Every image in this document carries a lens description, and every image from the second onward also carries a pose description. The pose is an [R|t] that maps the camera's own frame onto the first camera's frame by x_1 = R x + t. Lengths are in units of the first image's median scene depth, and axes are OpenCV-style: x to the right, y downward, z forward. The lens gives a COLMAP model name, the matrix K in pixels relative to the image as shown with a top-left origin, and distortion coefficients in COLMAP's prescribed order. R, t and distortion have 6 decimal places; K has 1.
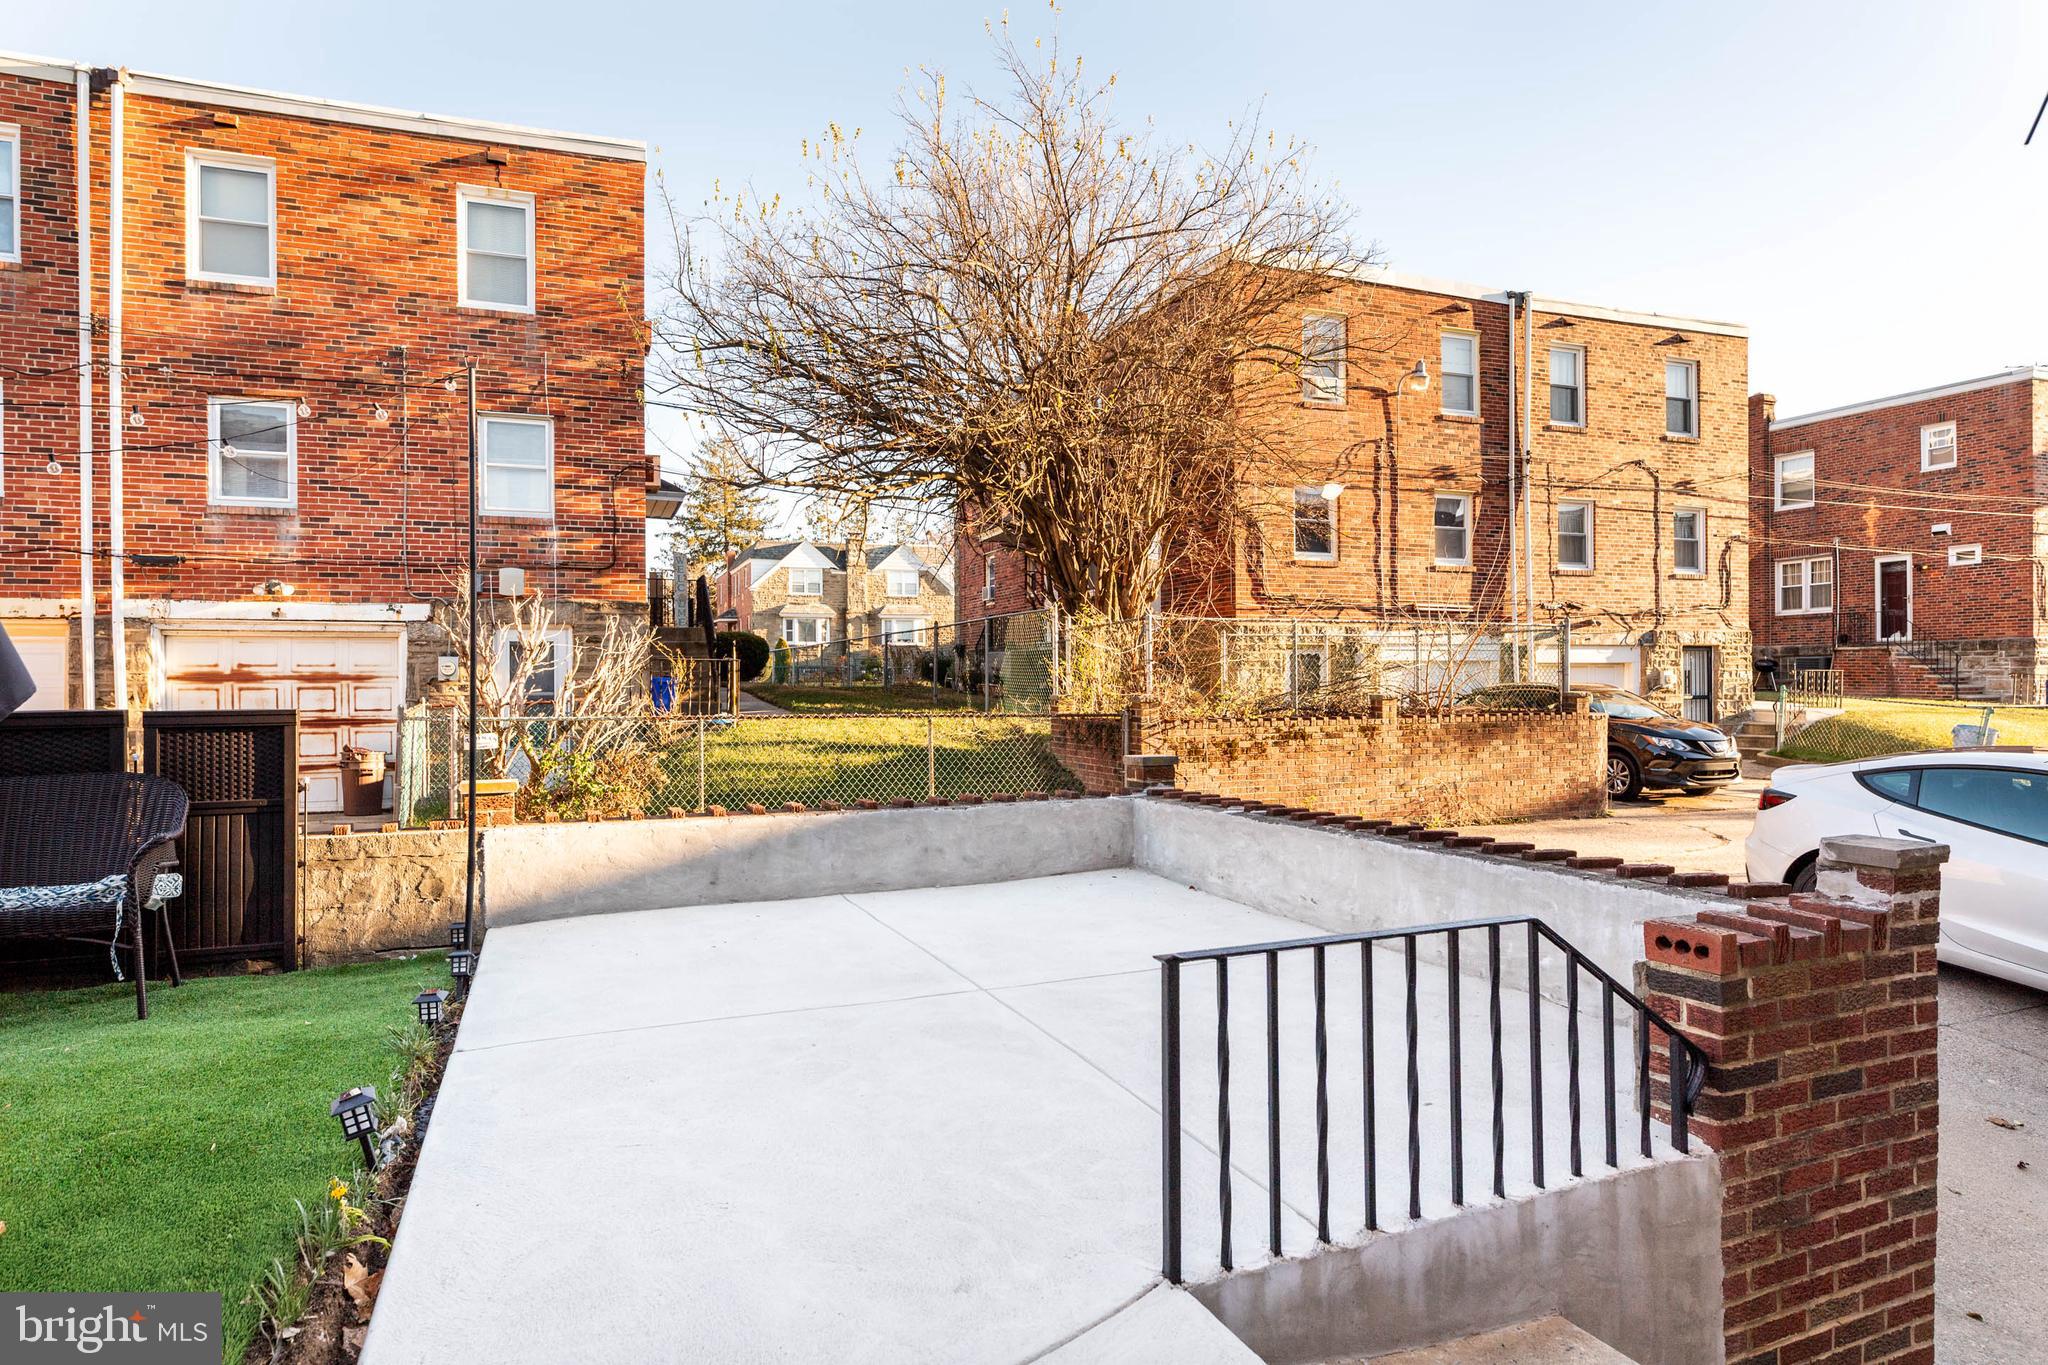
lens RADIAL K [[1193.8, 0, 1050.7], [0, 1193.8, 745.2], [0, 0, 1]] dist [0.002471, -0.002424]
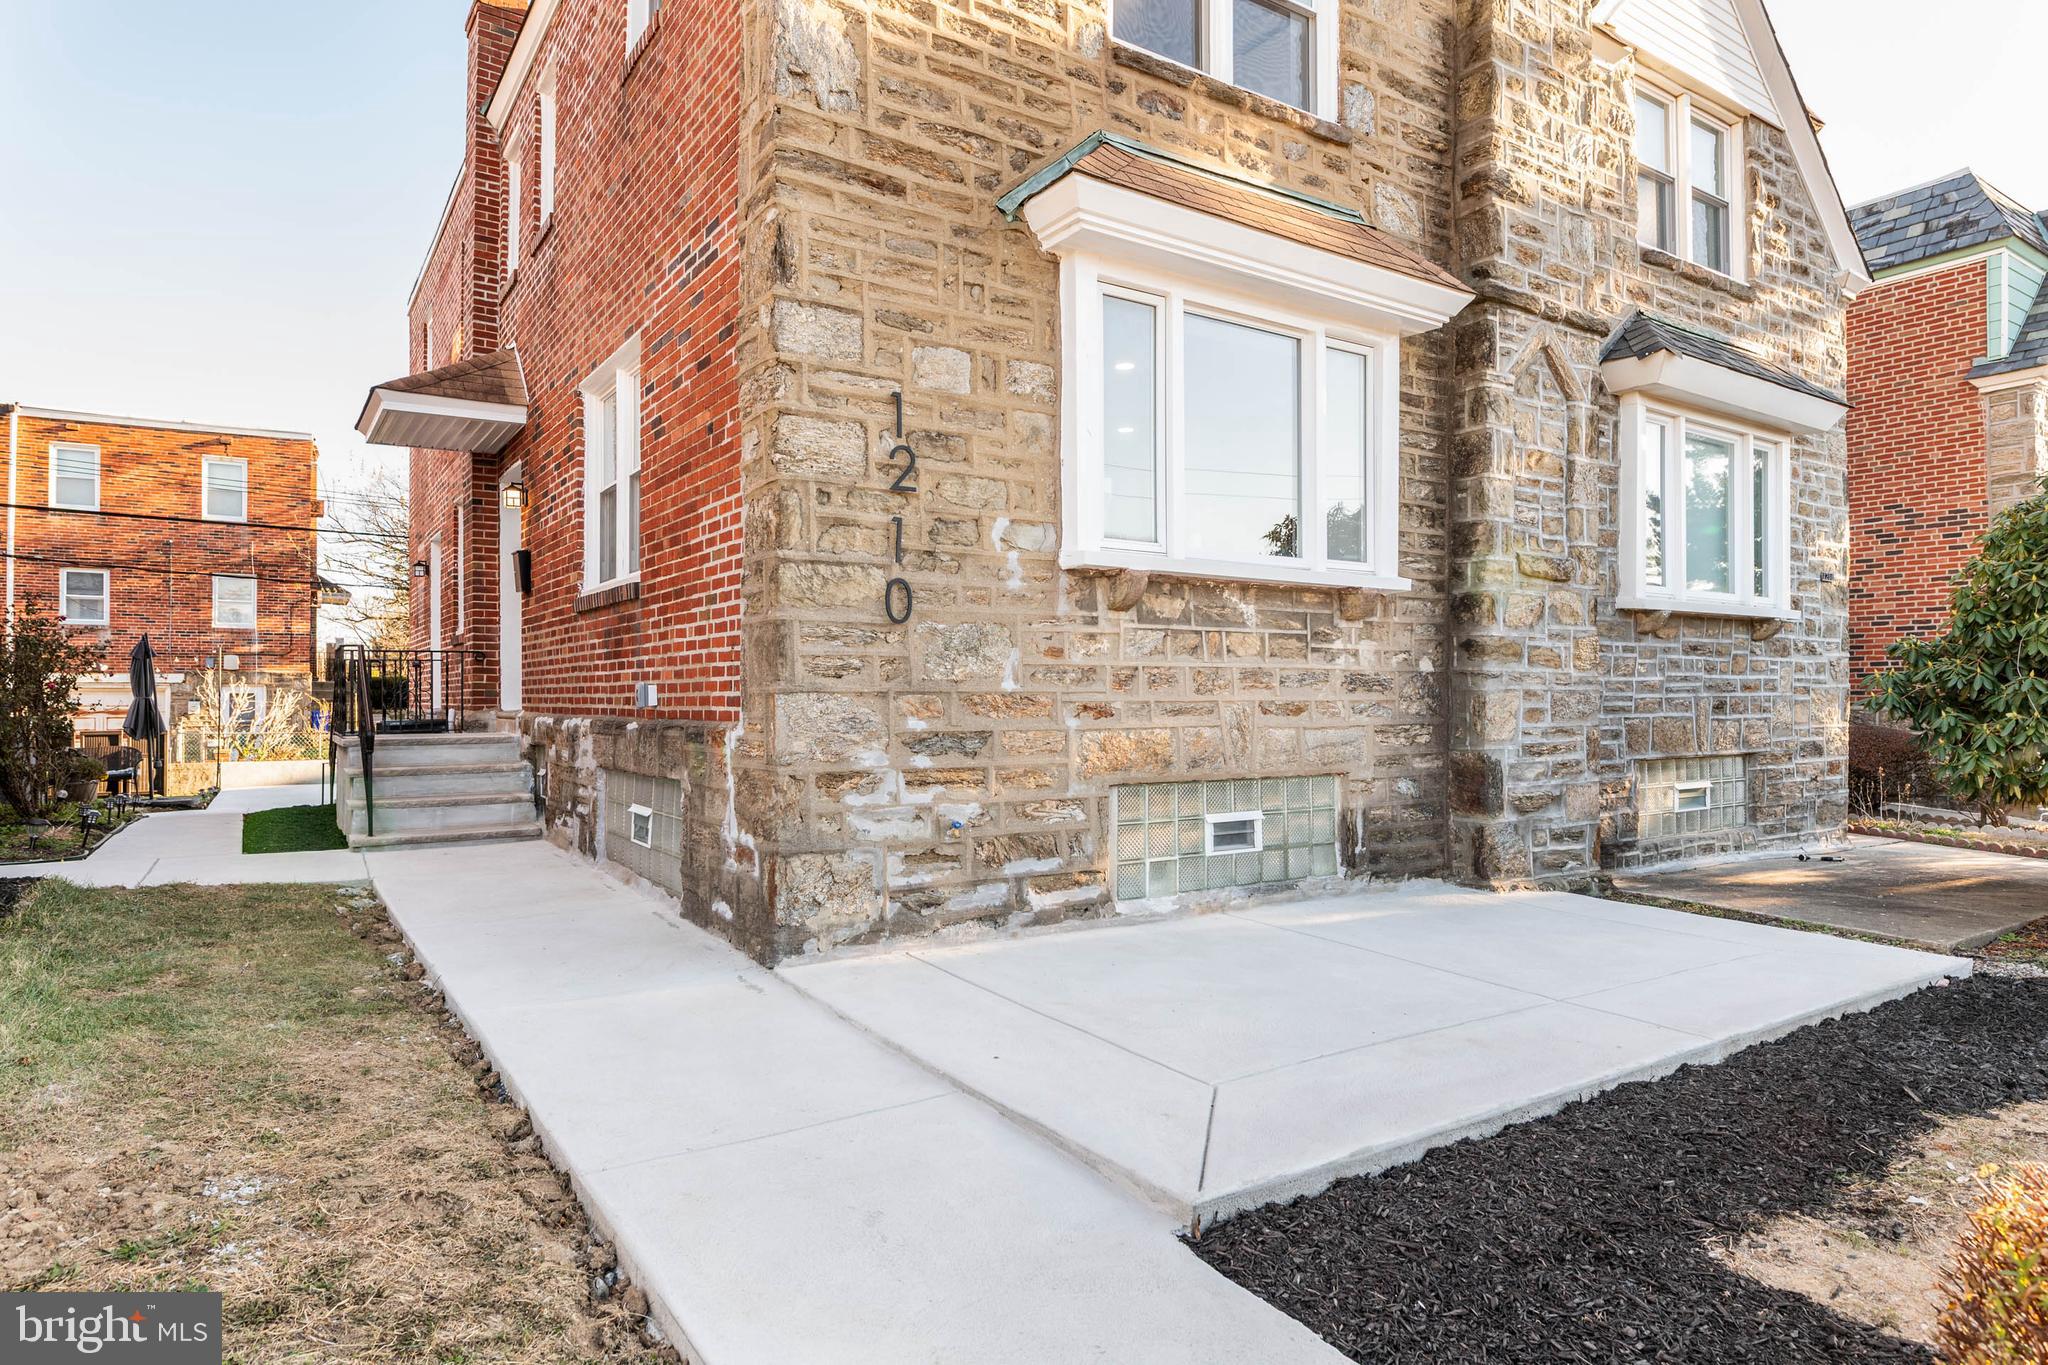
lens RADIAL K [[1193.8, 0, 1050.6], [0, 1193.8, 731.0], [0, 0, 1]] dist [0.002471, -0.002424]
pose [[0.984060, 0.001562, 0.177830, 0.518000], [0.003182, 0.999647, -0.026386, 0.029227], [-0.177809, 0.026532, 0.983707, -1.150430]]
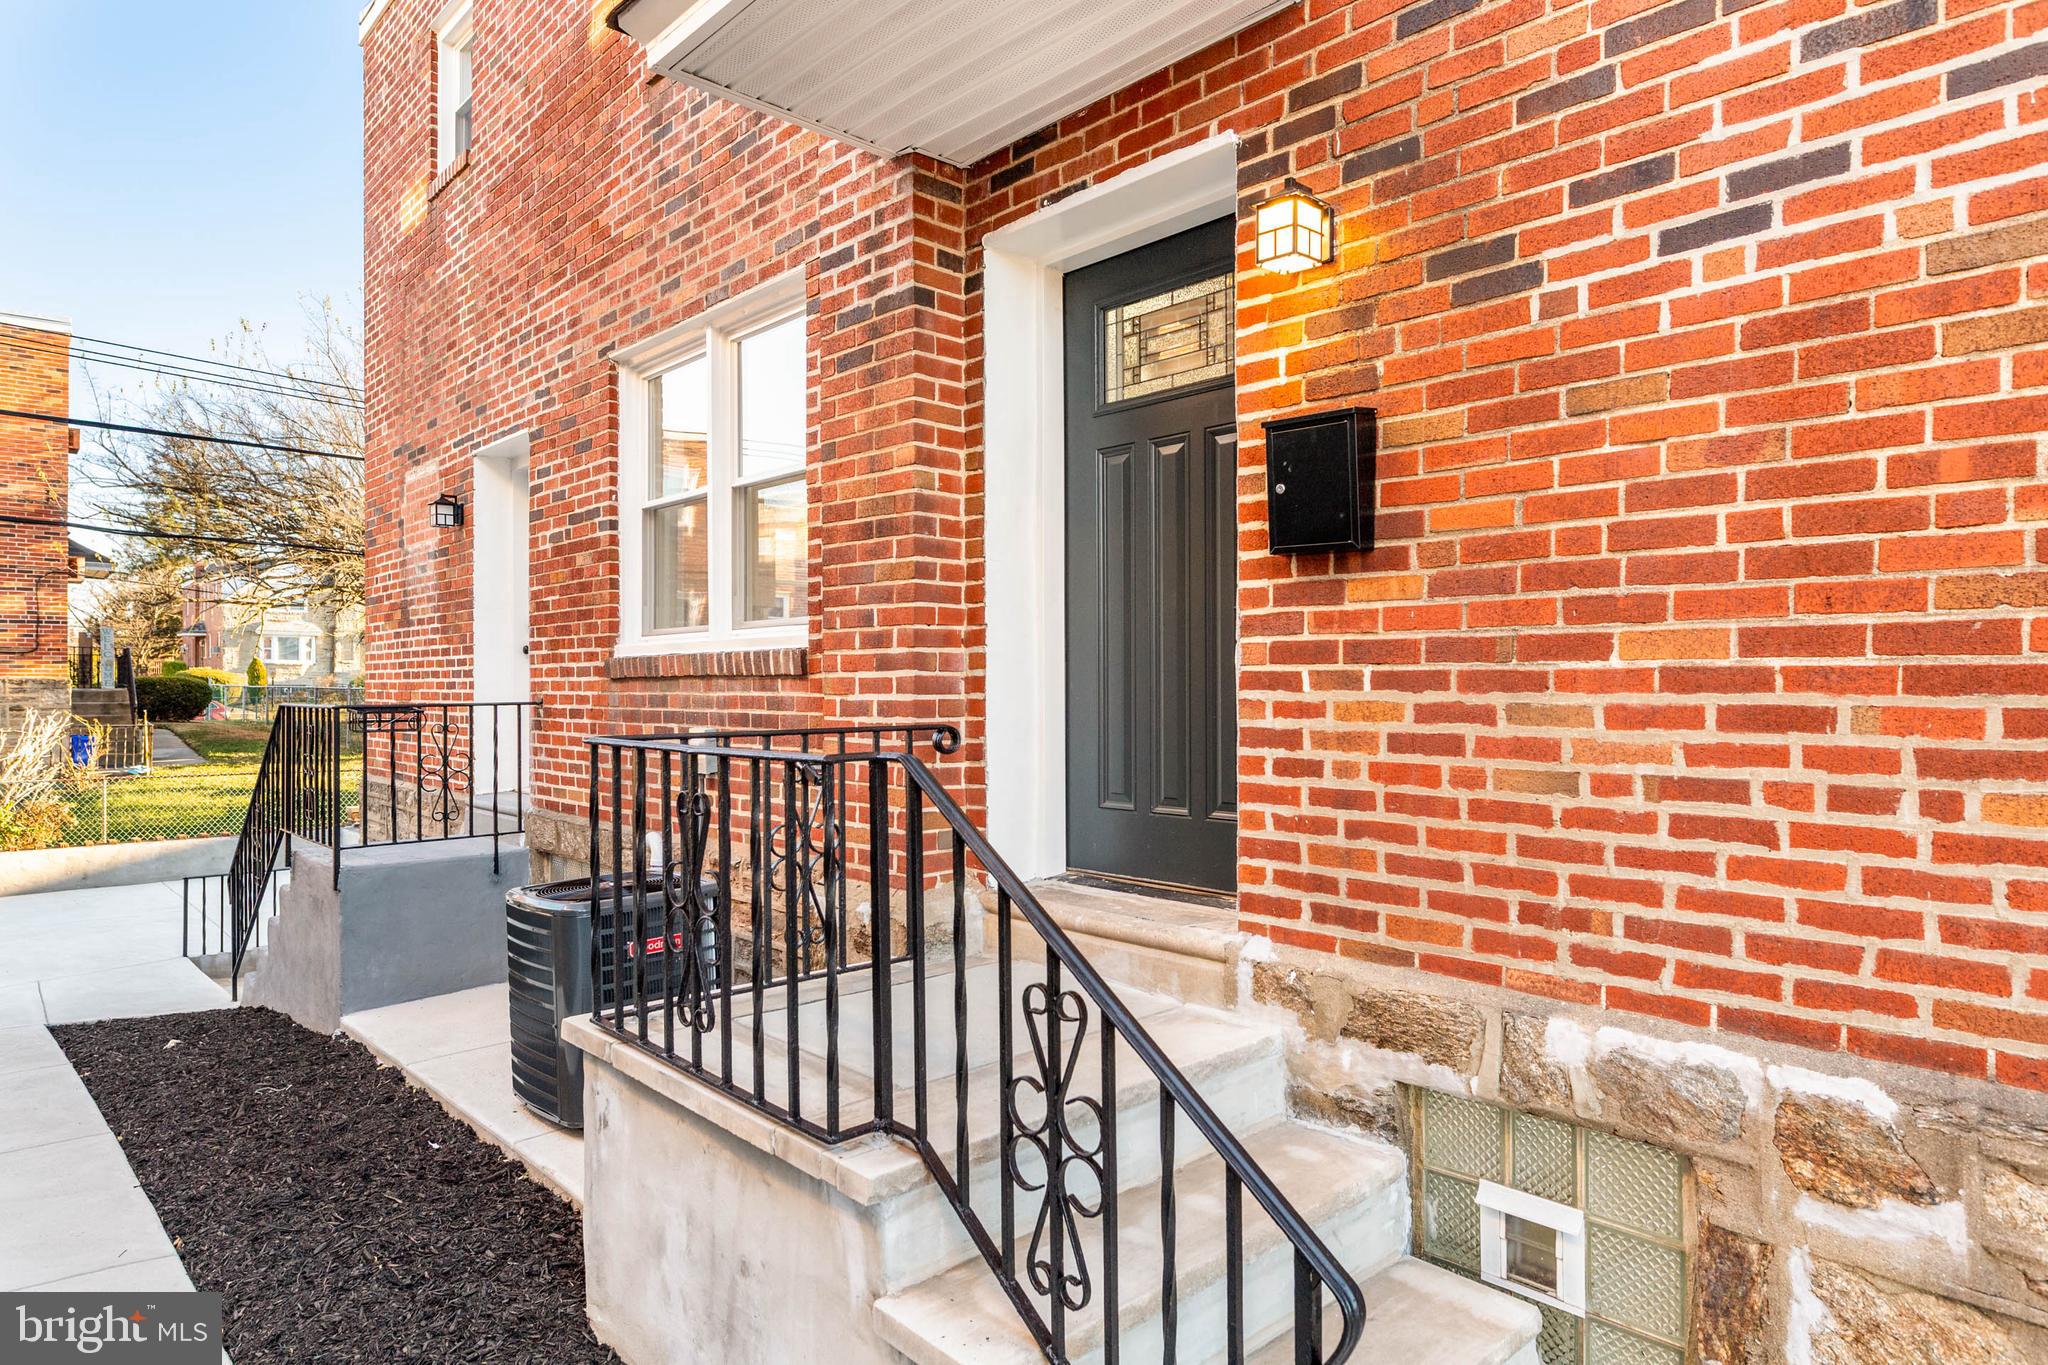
lens RADIAL K [[1193.8, 0, 1057.4], [0, 1193.8, 720.7], [0, 0, 1]] dist [0.002471, -0.002424]
pose [[0.939196, -0.001855, 0.343377, 0.233581], [0.010488, 0.999674, -0.023285, -0.036053], [-0.343222, 0.025471, 0.938909, -0.605589]]
